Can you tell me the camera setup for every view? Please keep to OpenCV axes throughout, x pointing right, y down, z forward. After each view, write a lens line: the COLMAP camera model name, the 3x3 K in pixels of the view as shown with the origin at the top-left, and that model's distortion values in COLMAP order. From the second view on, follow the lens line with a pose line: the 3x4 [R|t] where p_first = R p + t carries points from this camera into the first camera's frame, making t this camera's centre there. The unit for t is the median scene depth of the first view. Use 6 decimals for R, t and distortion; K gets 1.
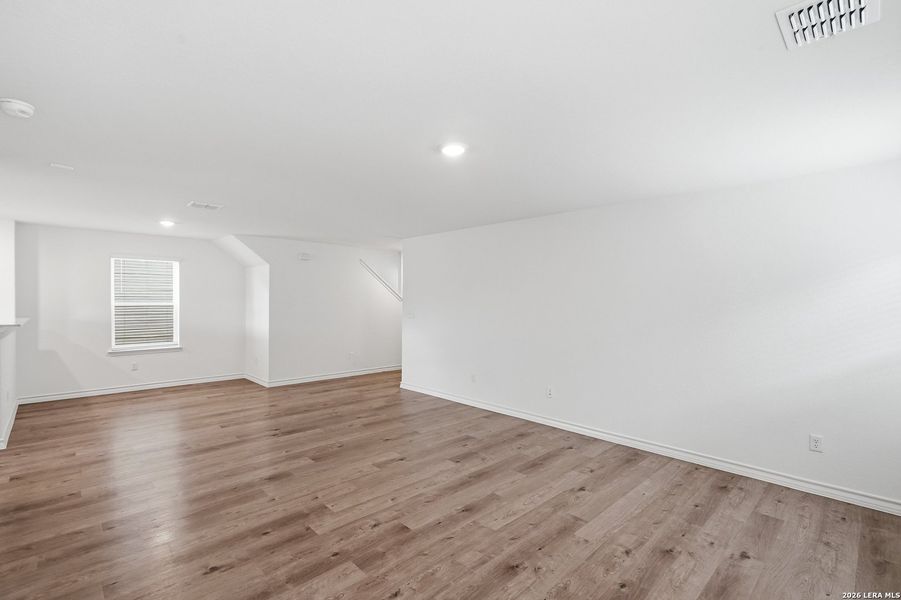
lens RADIAL K [[415.7, 0, 450.5], [0, 415.7, 300.0], [0, 0, 1]] dist [-0.003982, 0.000796]
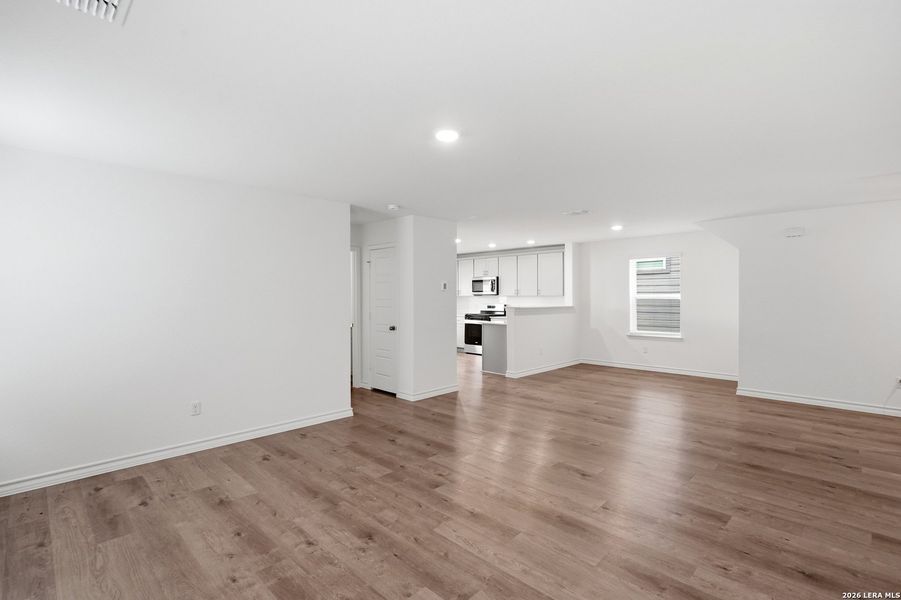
lens RADIAL K [[425.3, 0, 449.2], [0, 425.3, 304.8], [0, 0, 1]] dist [-0.004484, 0.001271]
pose [[0.024341, 0.013182, -0.999617, 0.555220], [0.001797, 0.999911, 0.013230, 0.020408], [0.999702, -0.002118, 0.024315, 0.534916]]
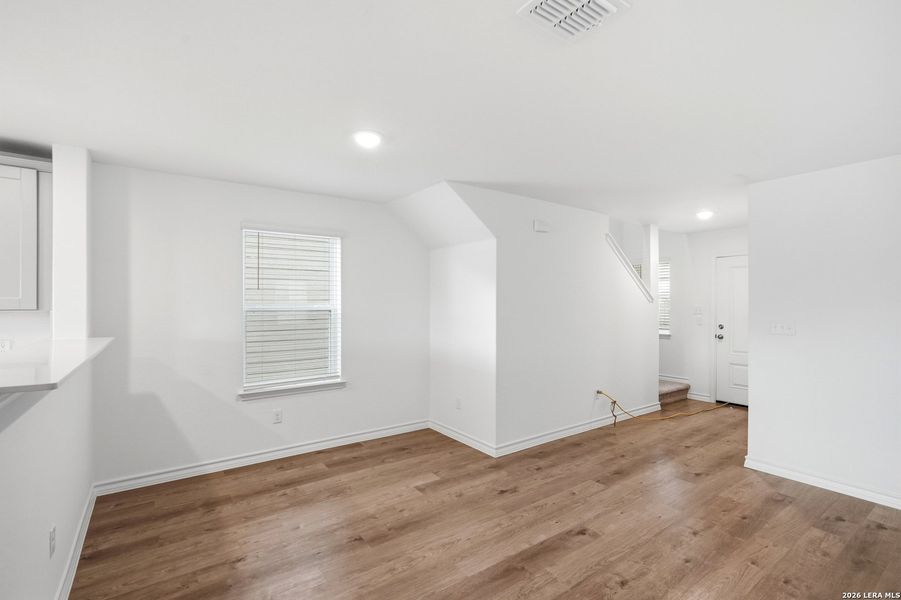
lens RADIAL K [[415.7, 0, 450.5], [0, 415.7, 300.0], [0, 0, 1]] dist [-0.003982, 0.000796]
pose [[0.989379, -0.006977, -0.145189, -0.564187], [0.006142, 0.999962, -0.006201, 0.002404], [0.145227, 0.005244, 0.989384, 0.591434]]
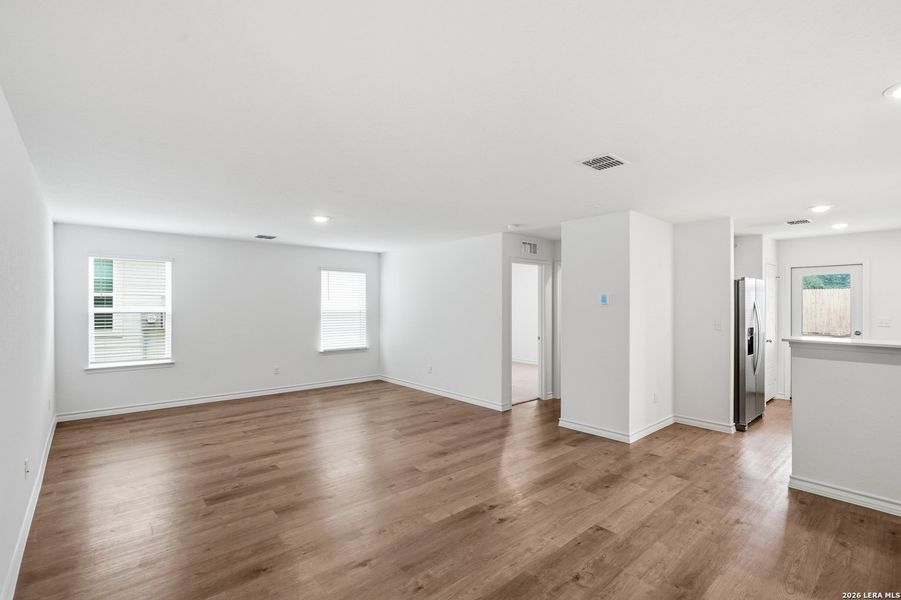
lens RADIAL K [[416.2, 0, 445.7], [0, 416.2, 306.4], [0, 0, 1]] dist [-0.003115, 0.000711]
pose [[-0.998210, -0.008918, 0.059140, -0.340040], [-0.008652, 0.999951, 0.004757, -0.001950], [-0.059180, 0.004237, -0.998238, 1.477377]]
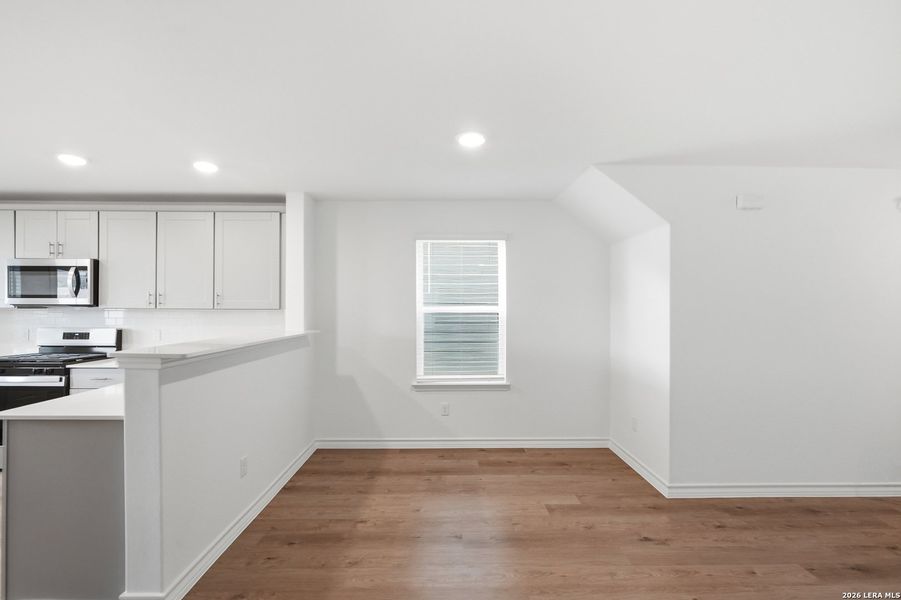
lens RADIAL K [[425.3, 0, 449.2], [0, 425.3, 304.8], [0, 0, 1]] dist [-0.004484, 0.001271]
pose [[0.729904, -0.007959, -0.683503, -0.403517], [0.002953, 0.999960, -0.008491, 0.007385], [0.683543, 0.004179, 0.729898, 0.681825]]
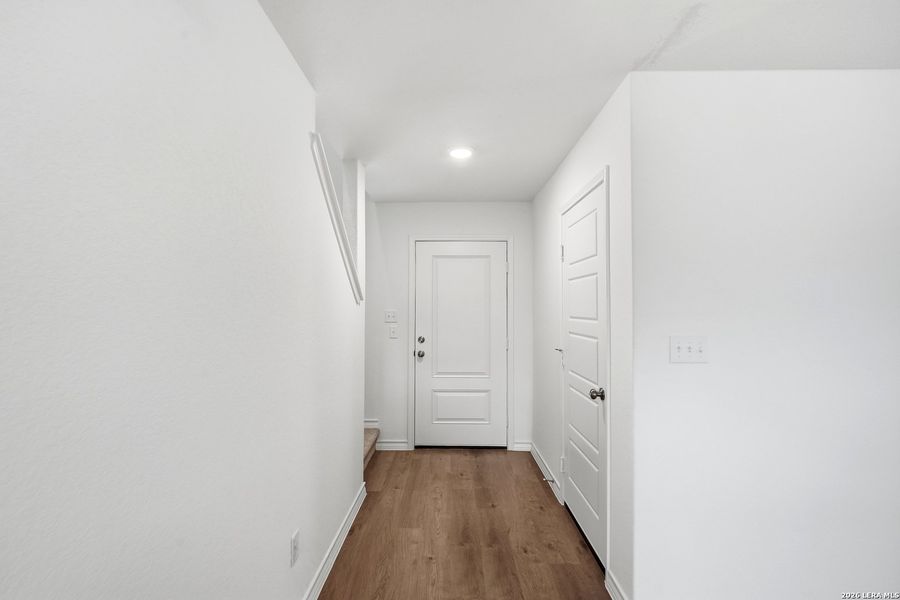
lens RADIAL K [[415.2, 0, 450.0], [0, 415.2, 300.0], [0, 0, 1]] dist [-0.003982, 0.000796]
pose [[0.701203, 0.006471, 0.712932, -0.530878], [0.004769, 0.999894, -0.013766, 0.007462], [-0.712946, 0.013052, 0.701098, 1.235882]]
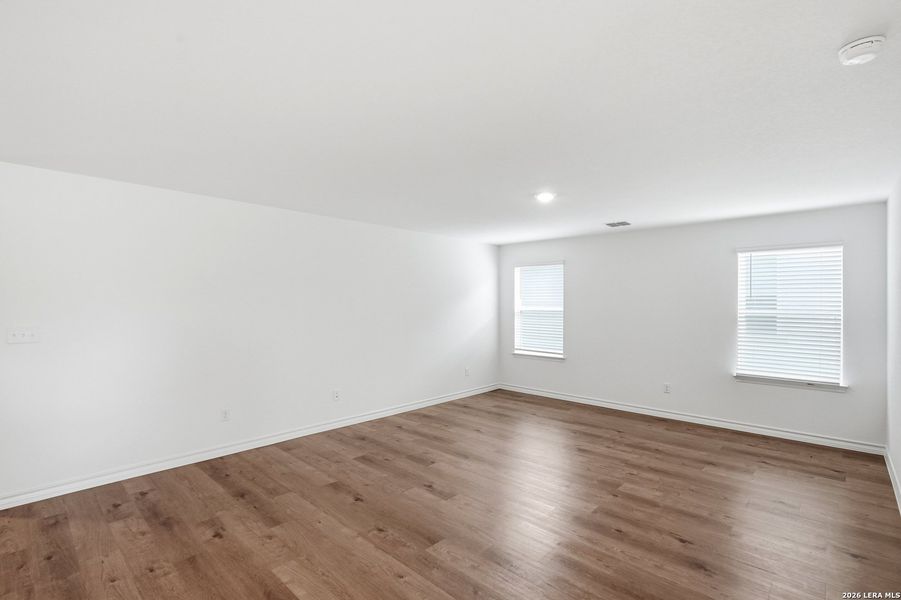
lens RADIAL K [[416.2, 0, 445.7], [0, 416.2, 306.4], [0, 0, 1]] dist [-0.003115, 0.000711]
pose [[-0.041758, -0.012552, 0.999049, -0.748308], [-0.002286, 0.999920, 0.012467, -0.003746], [-0.999125, -0.001763, -0.041784, 0.759193]]
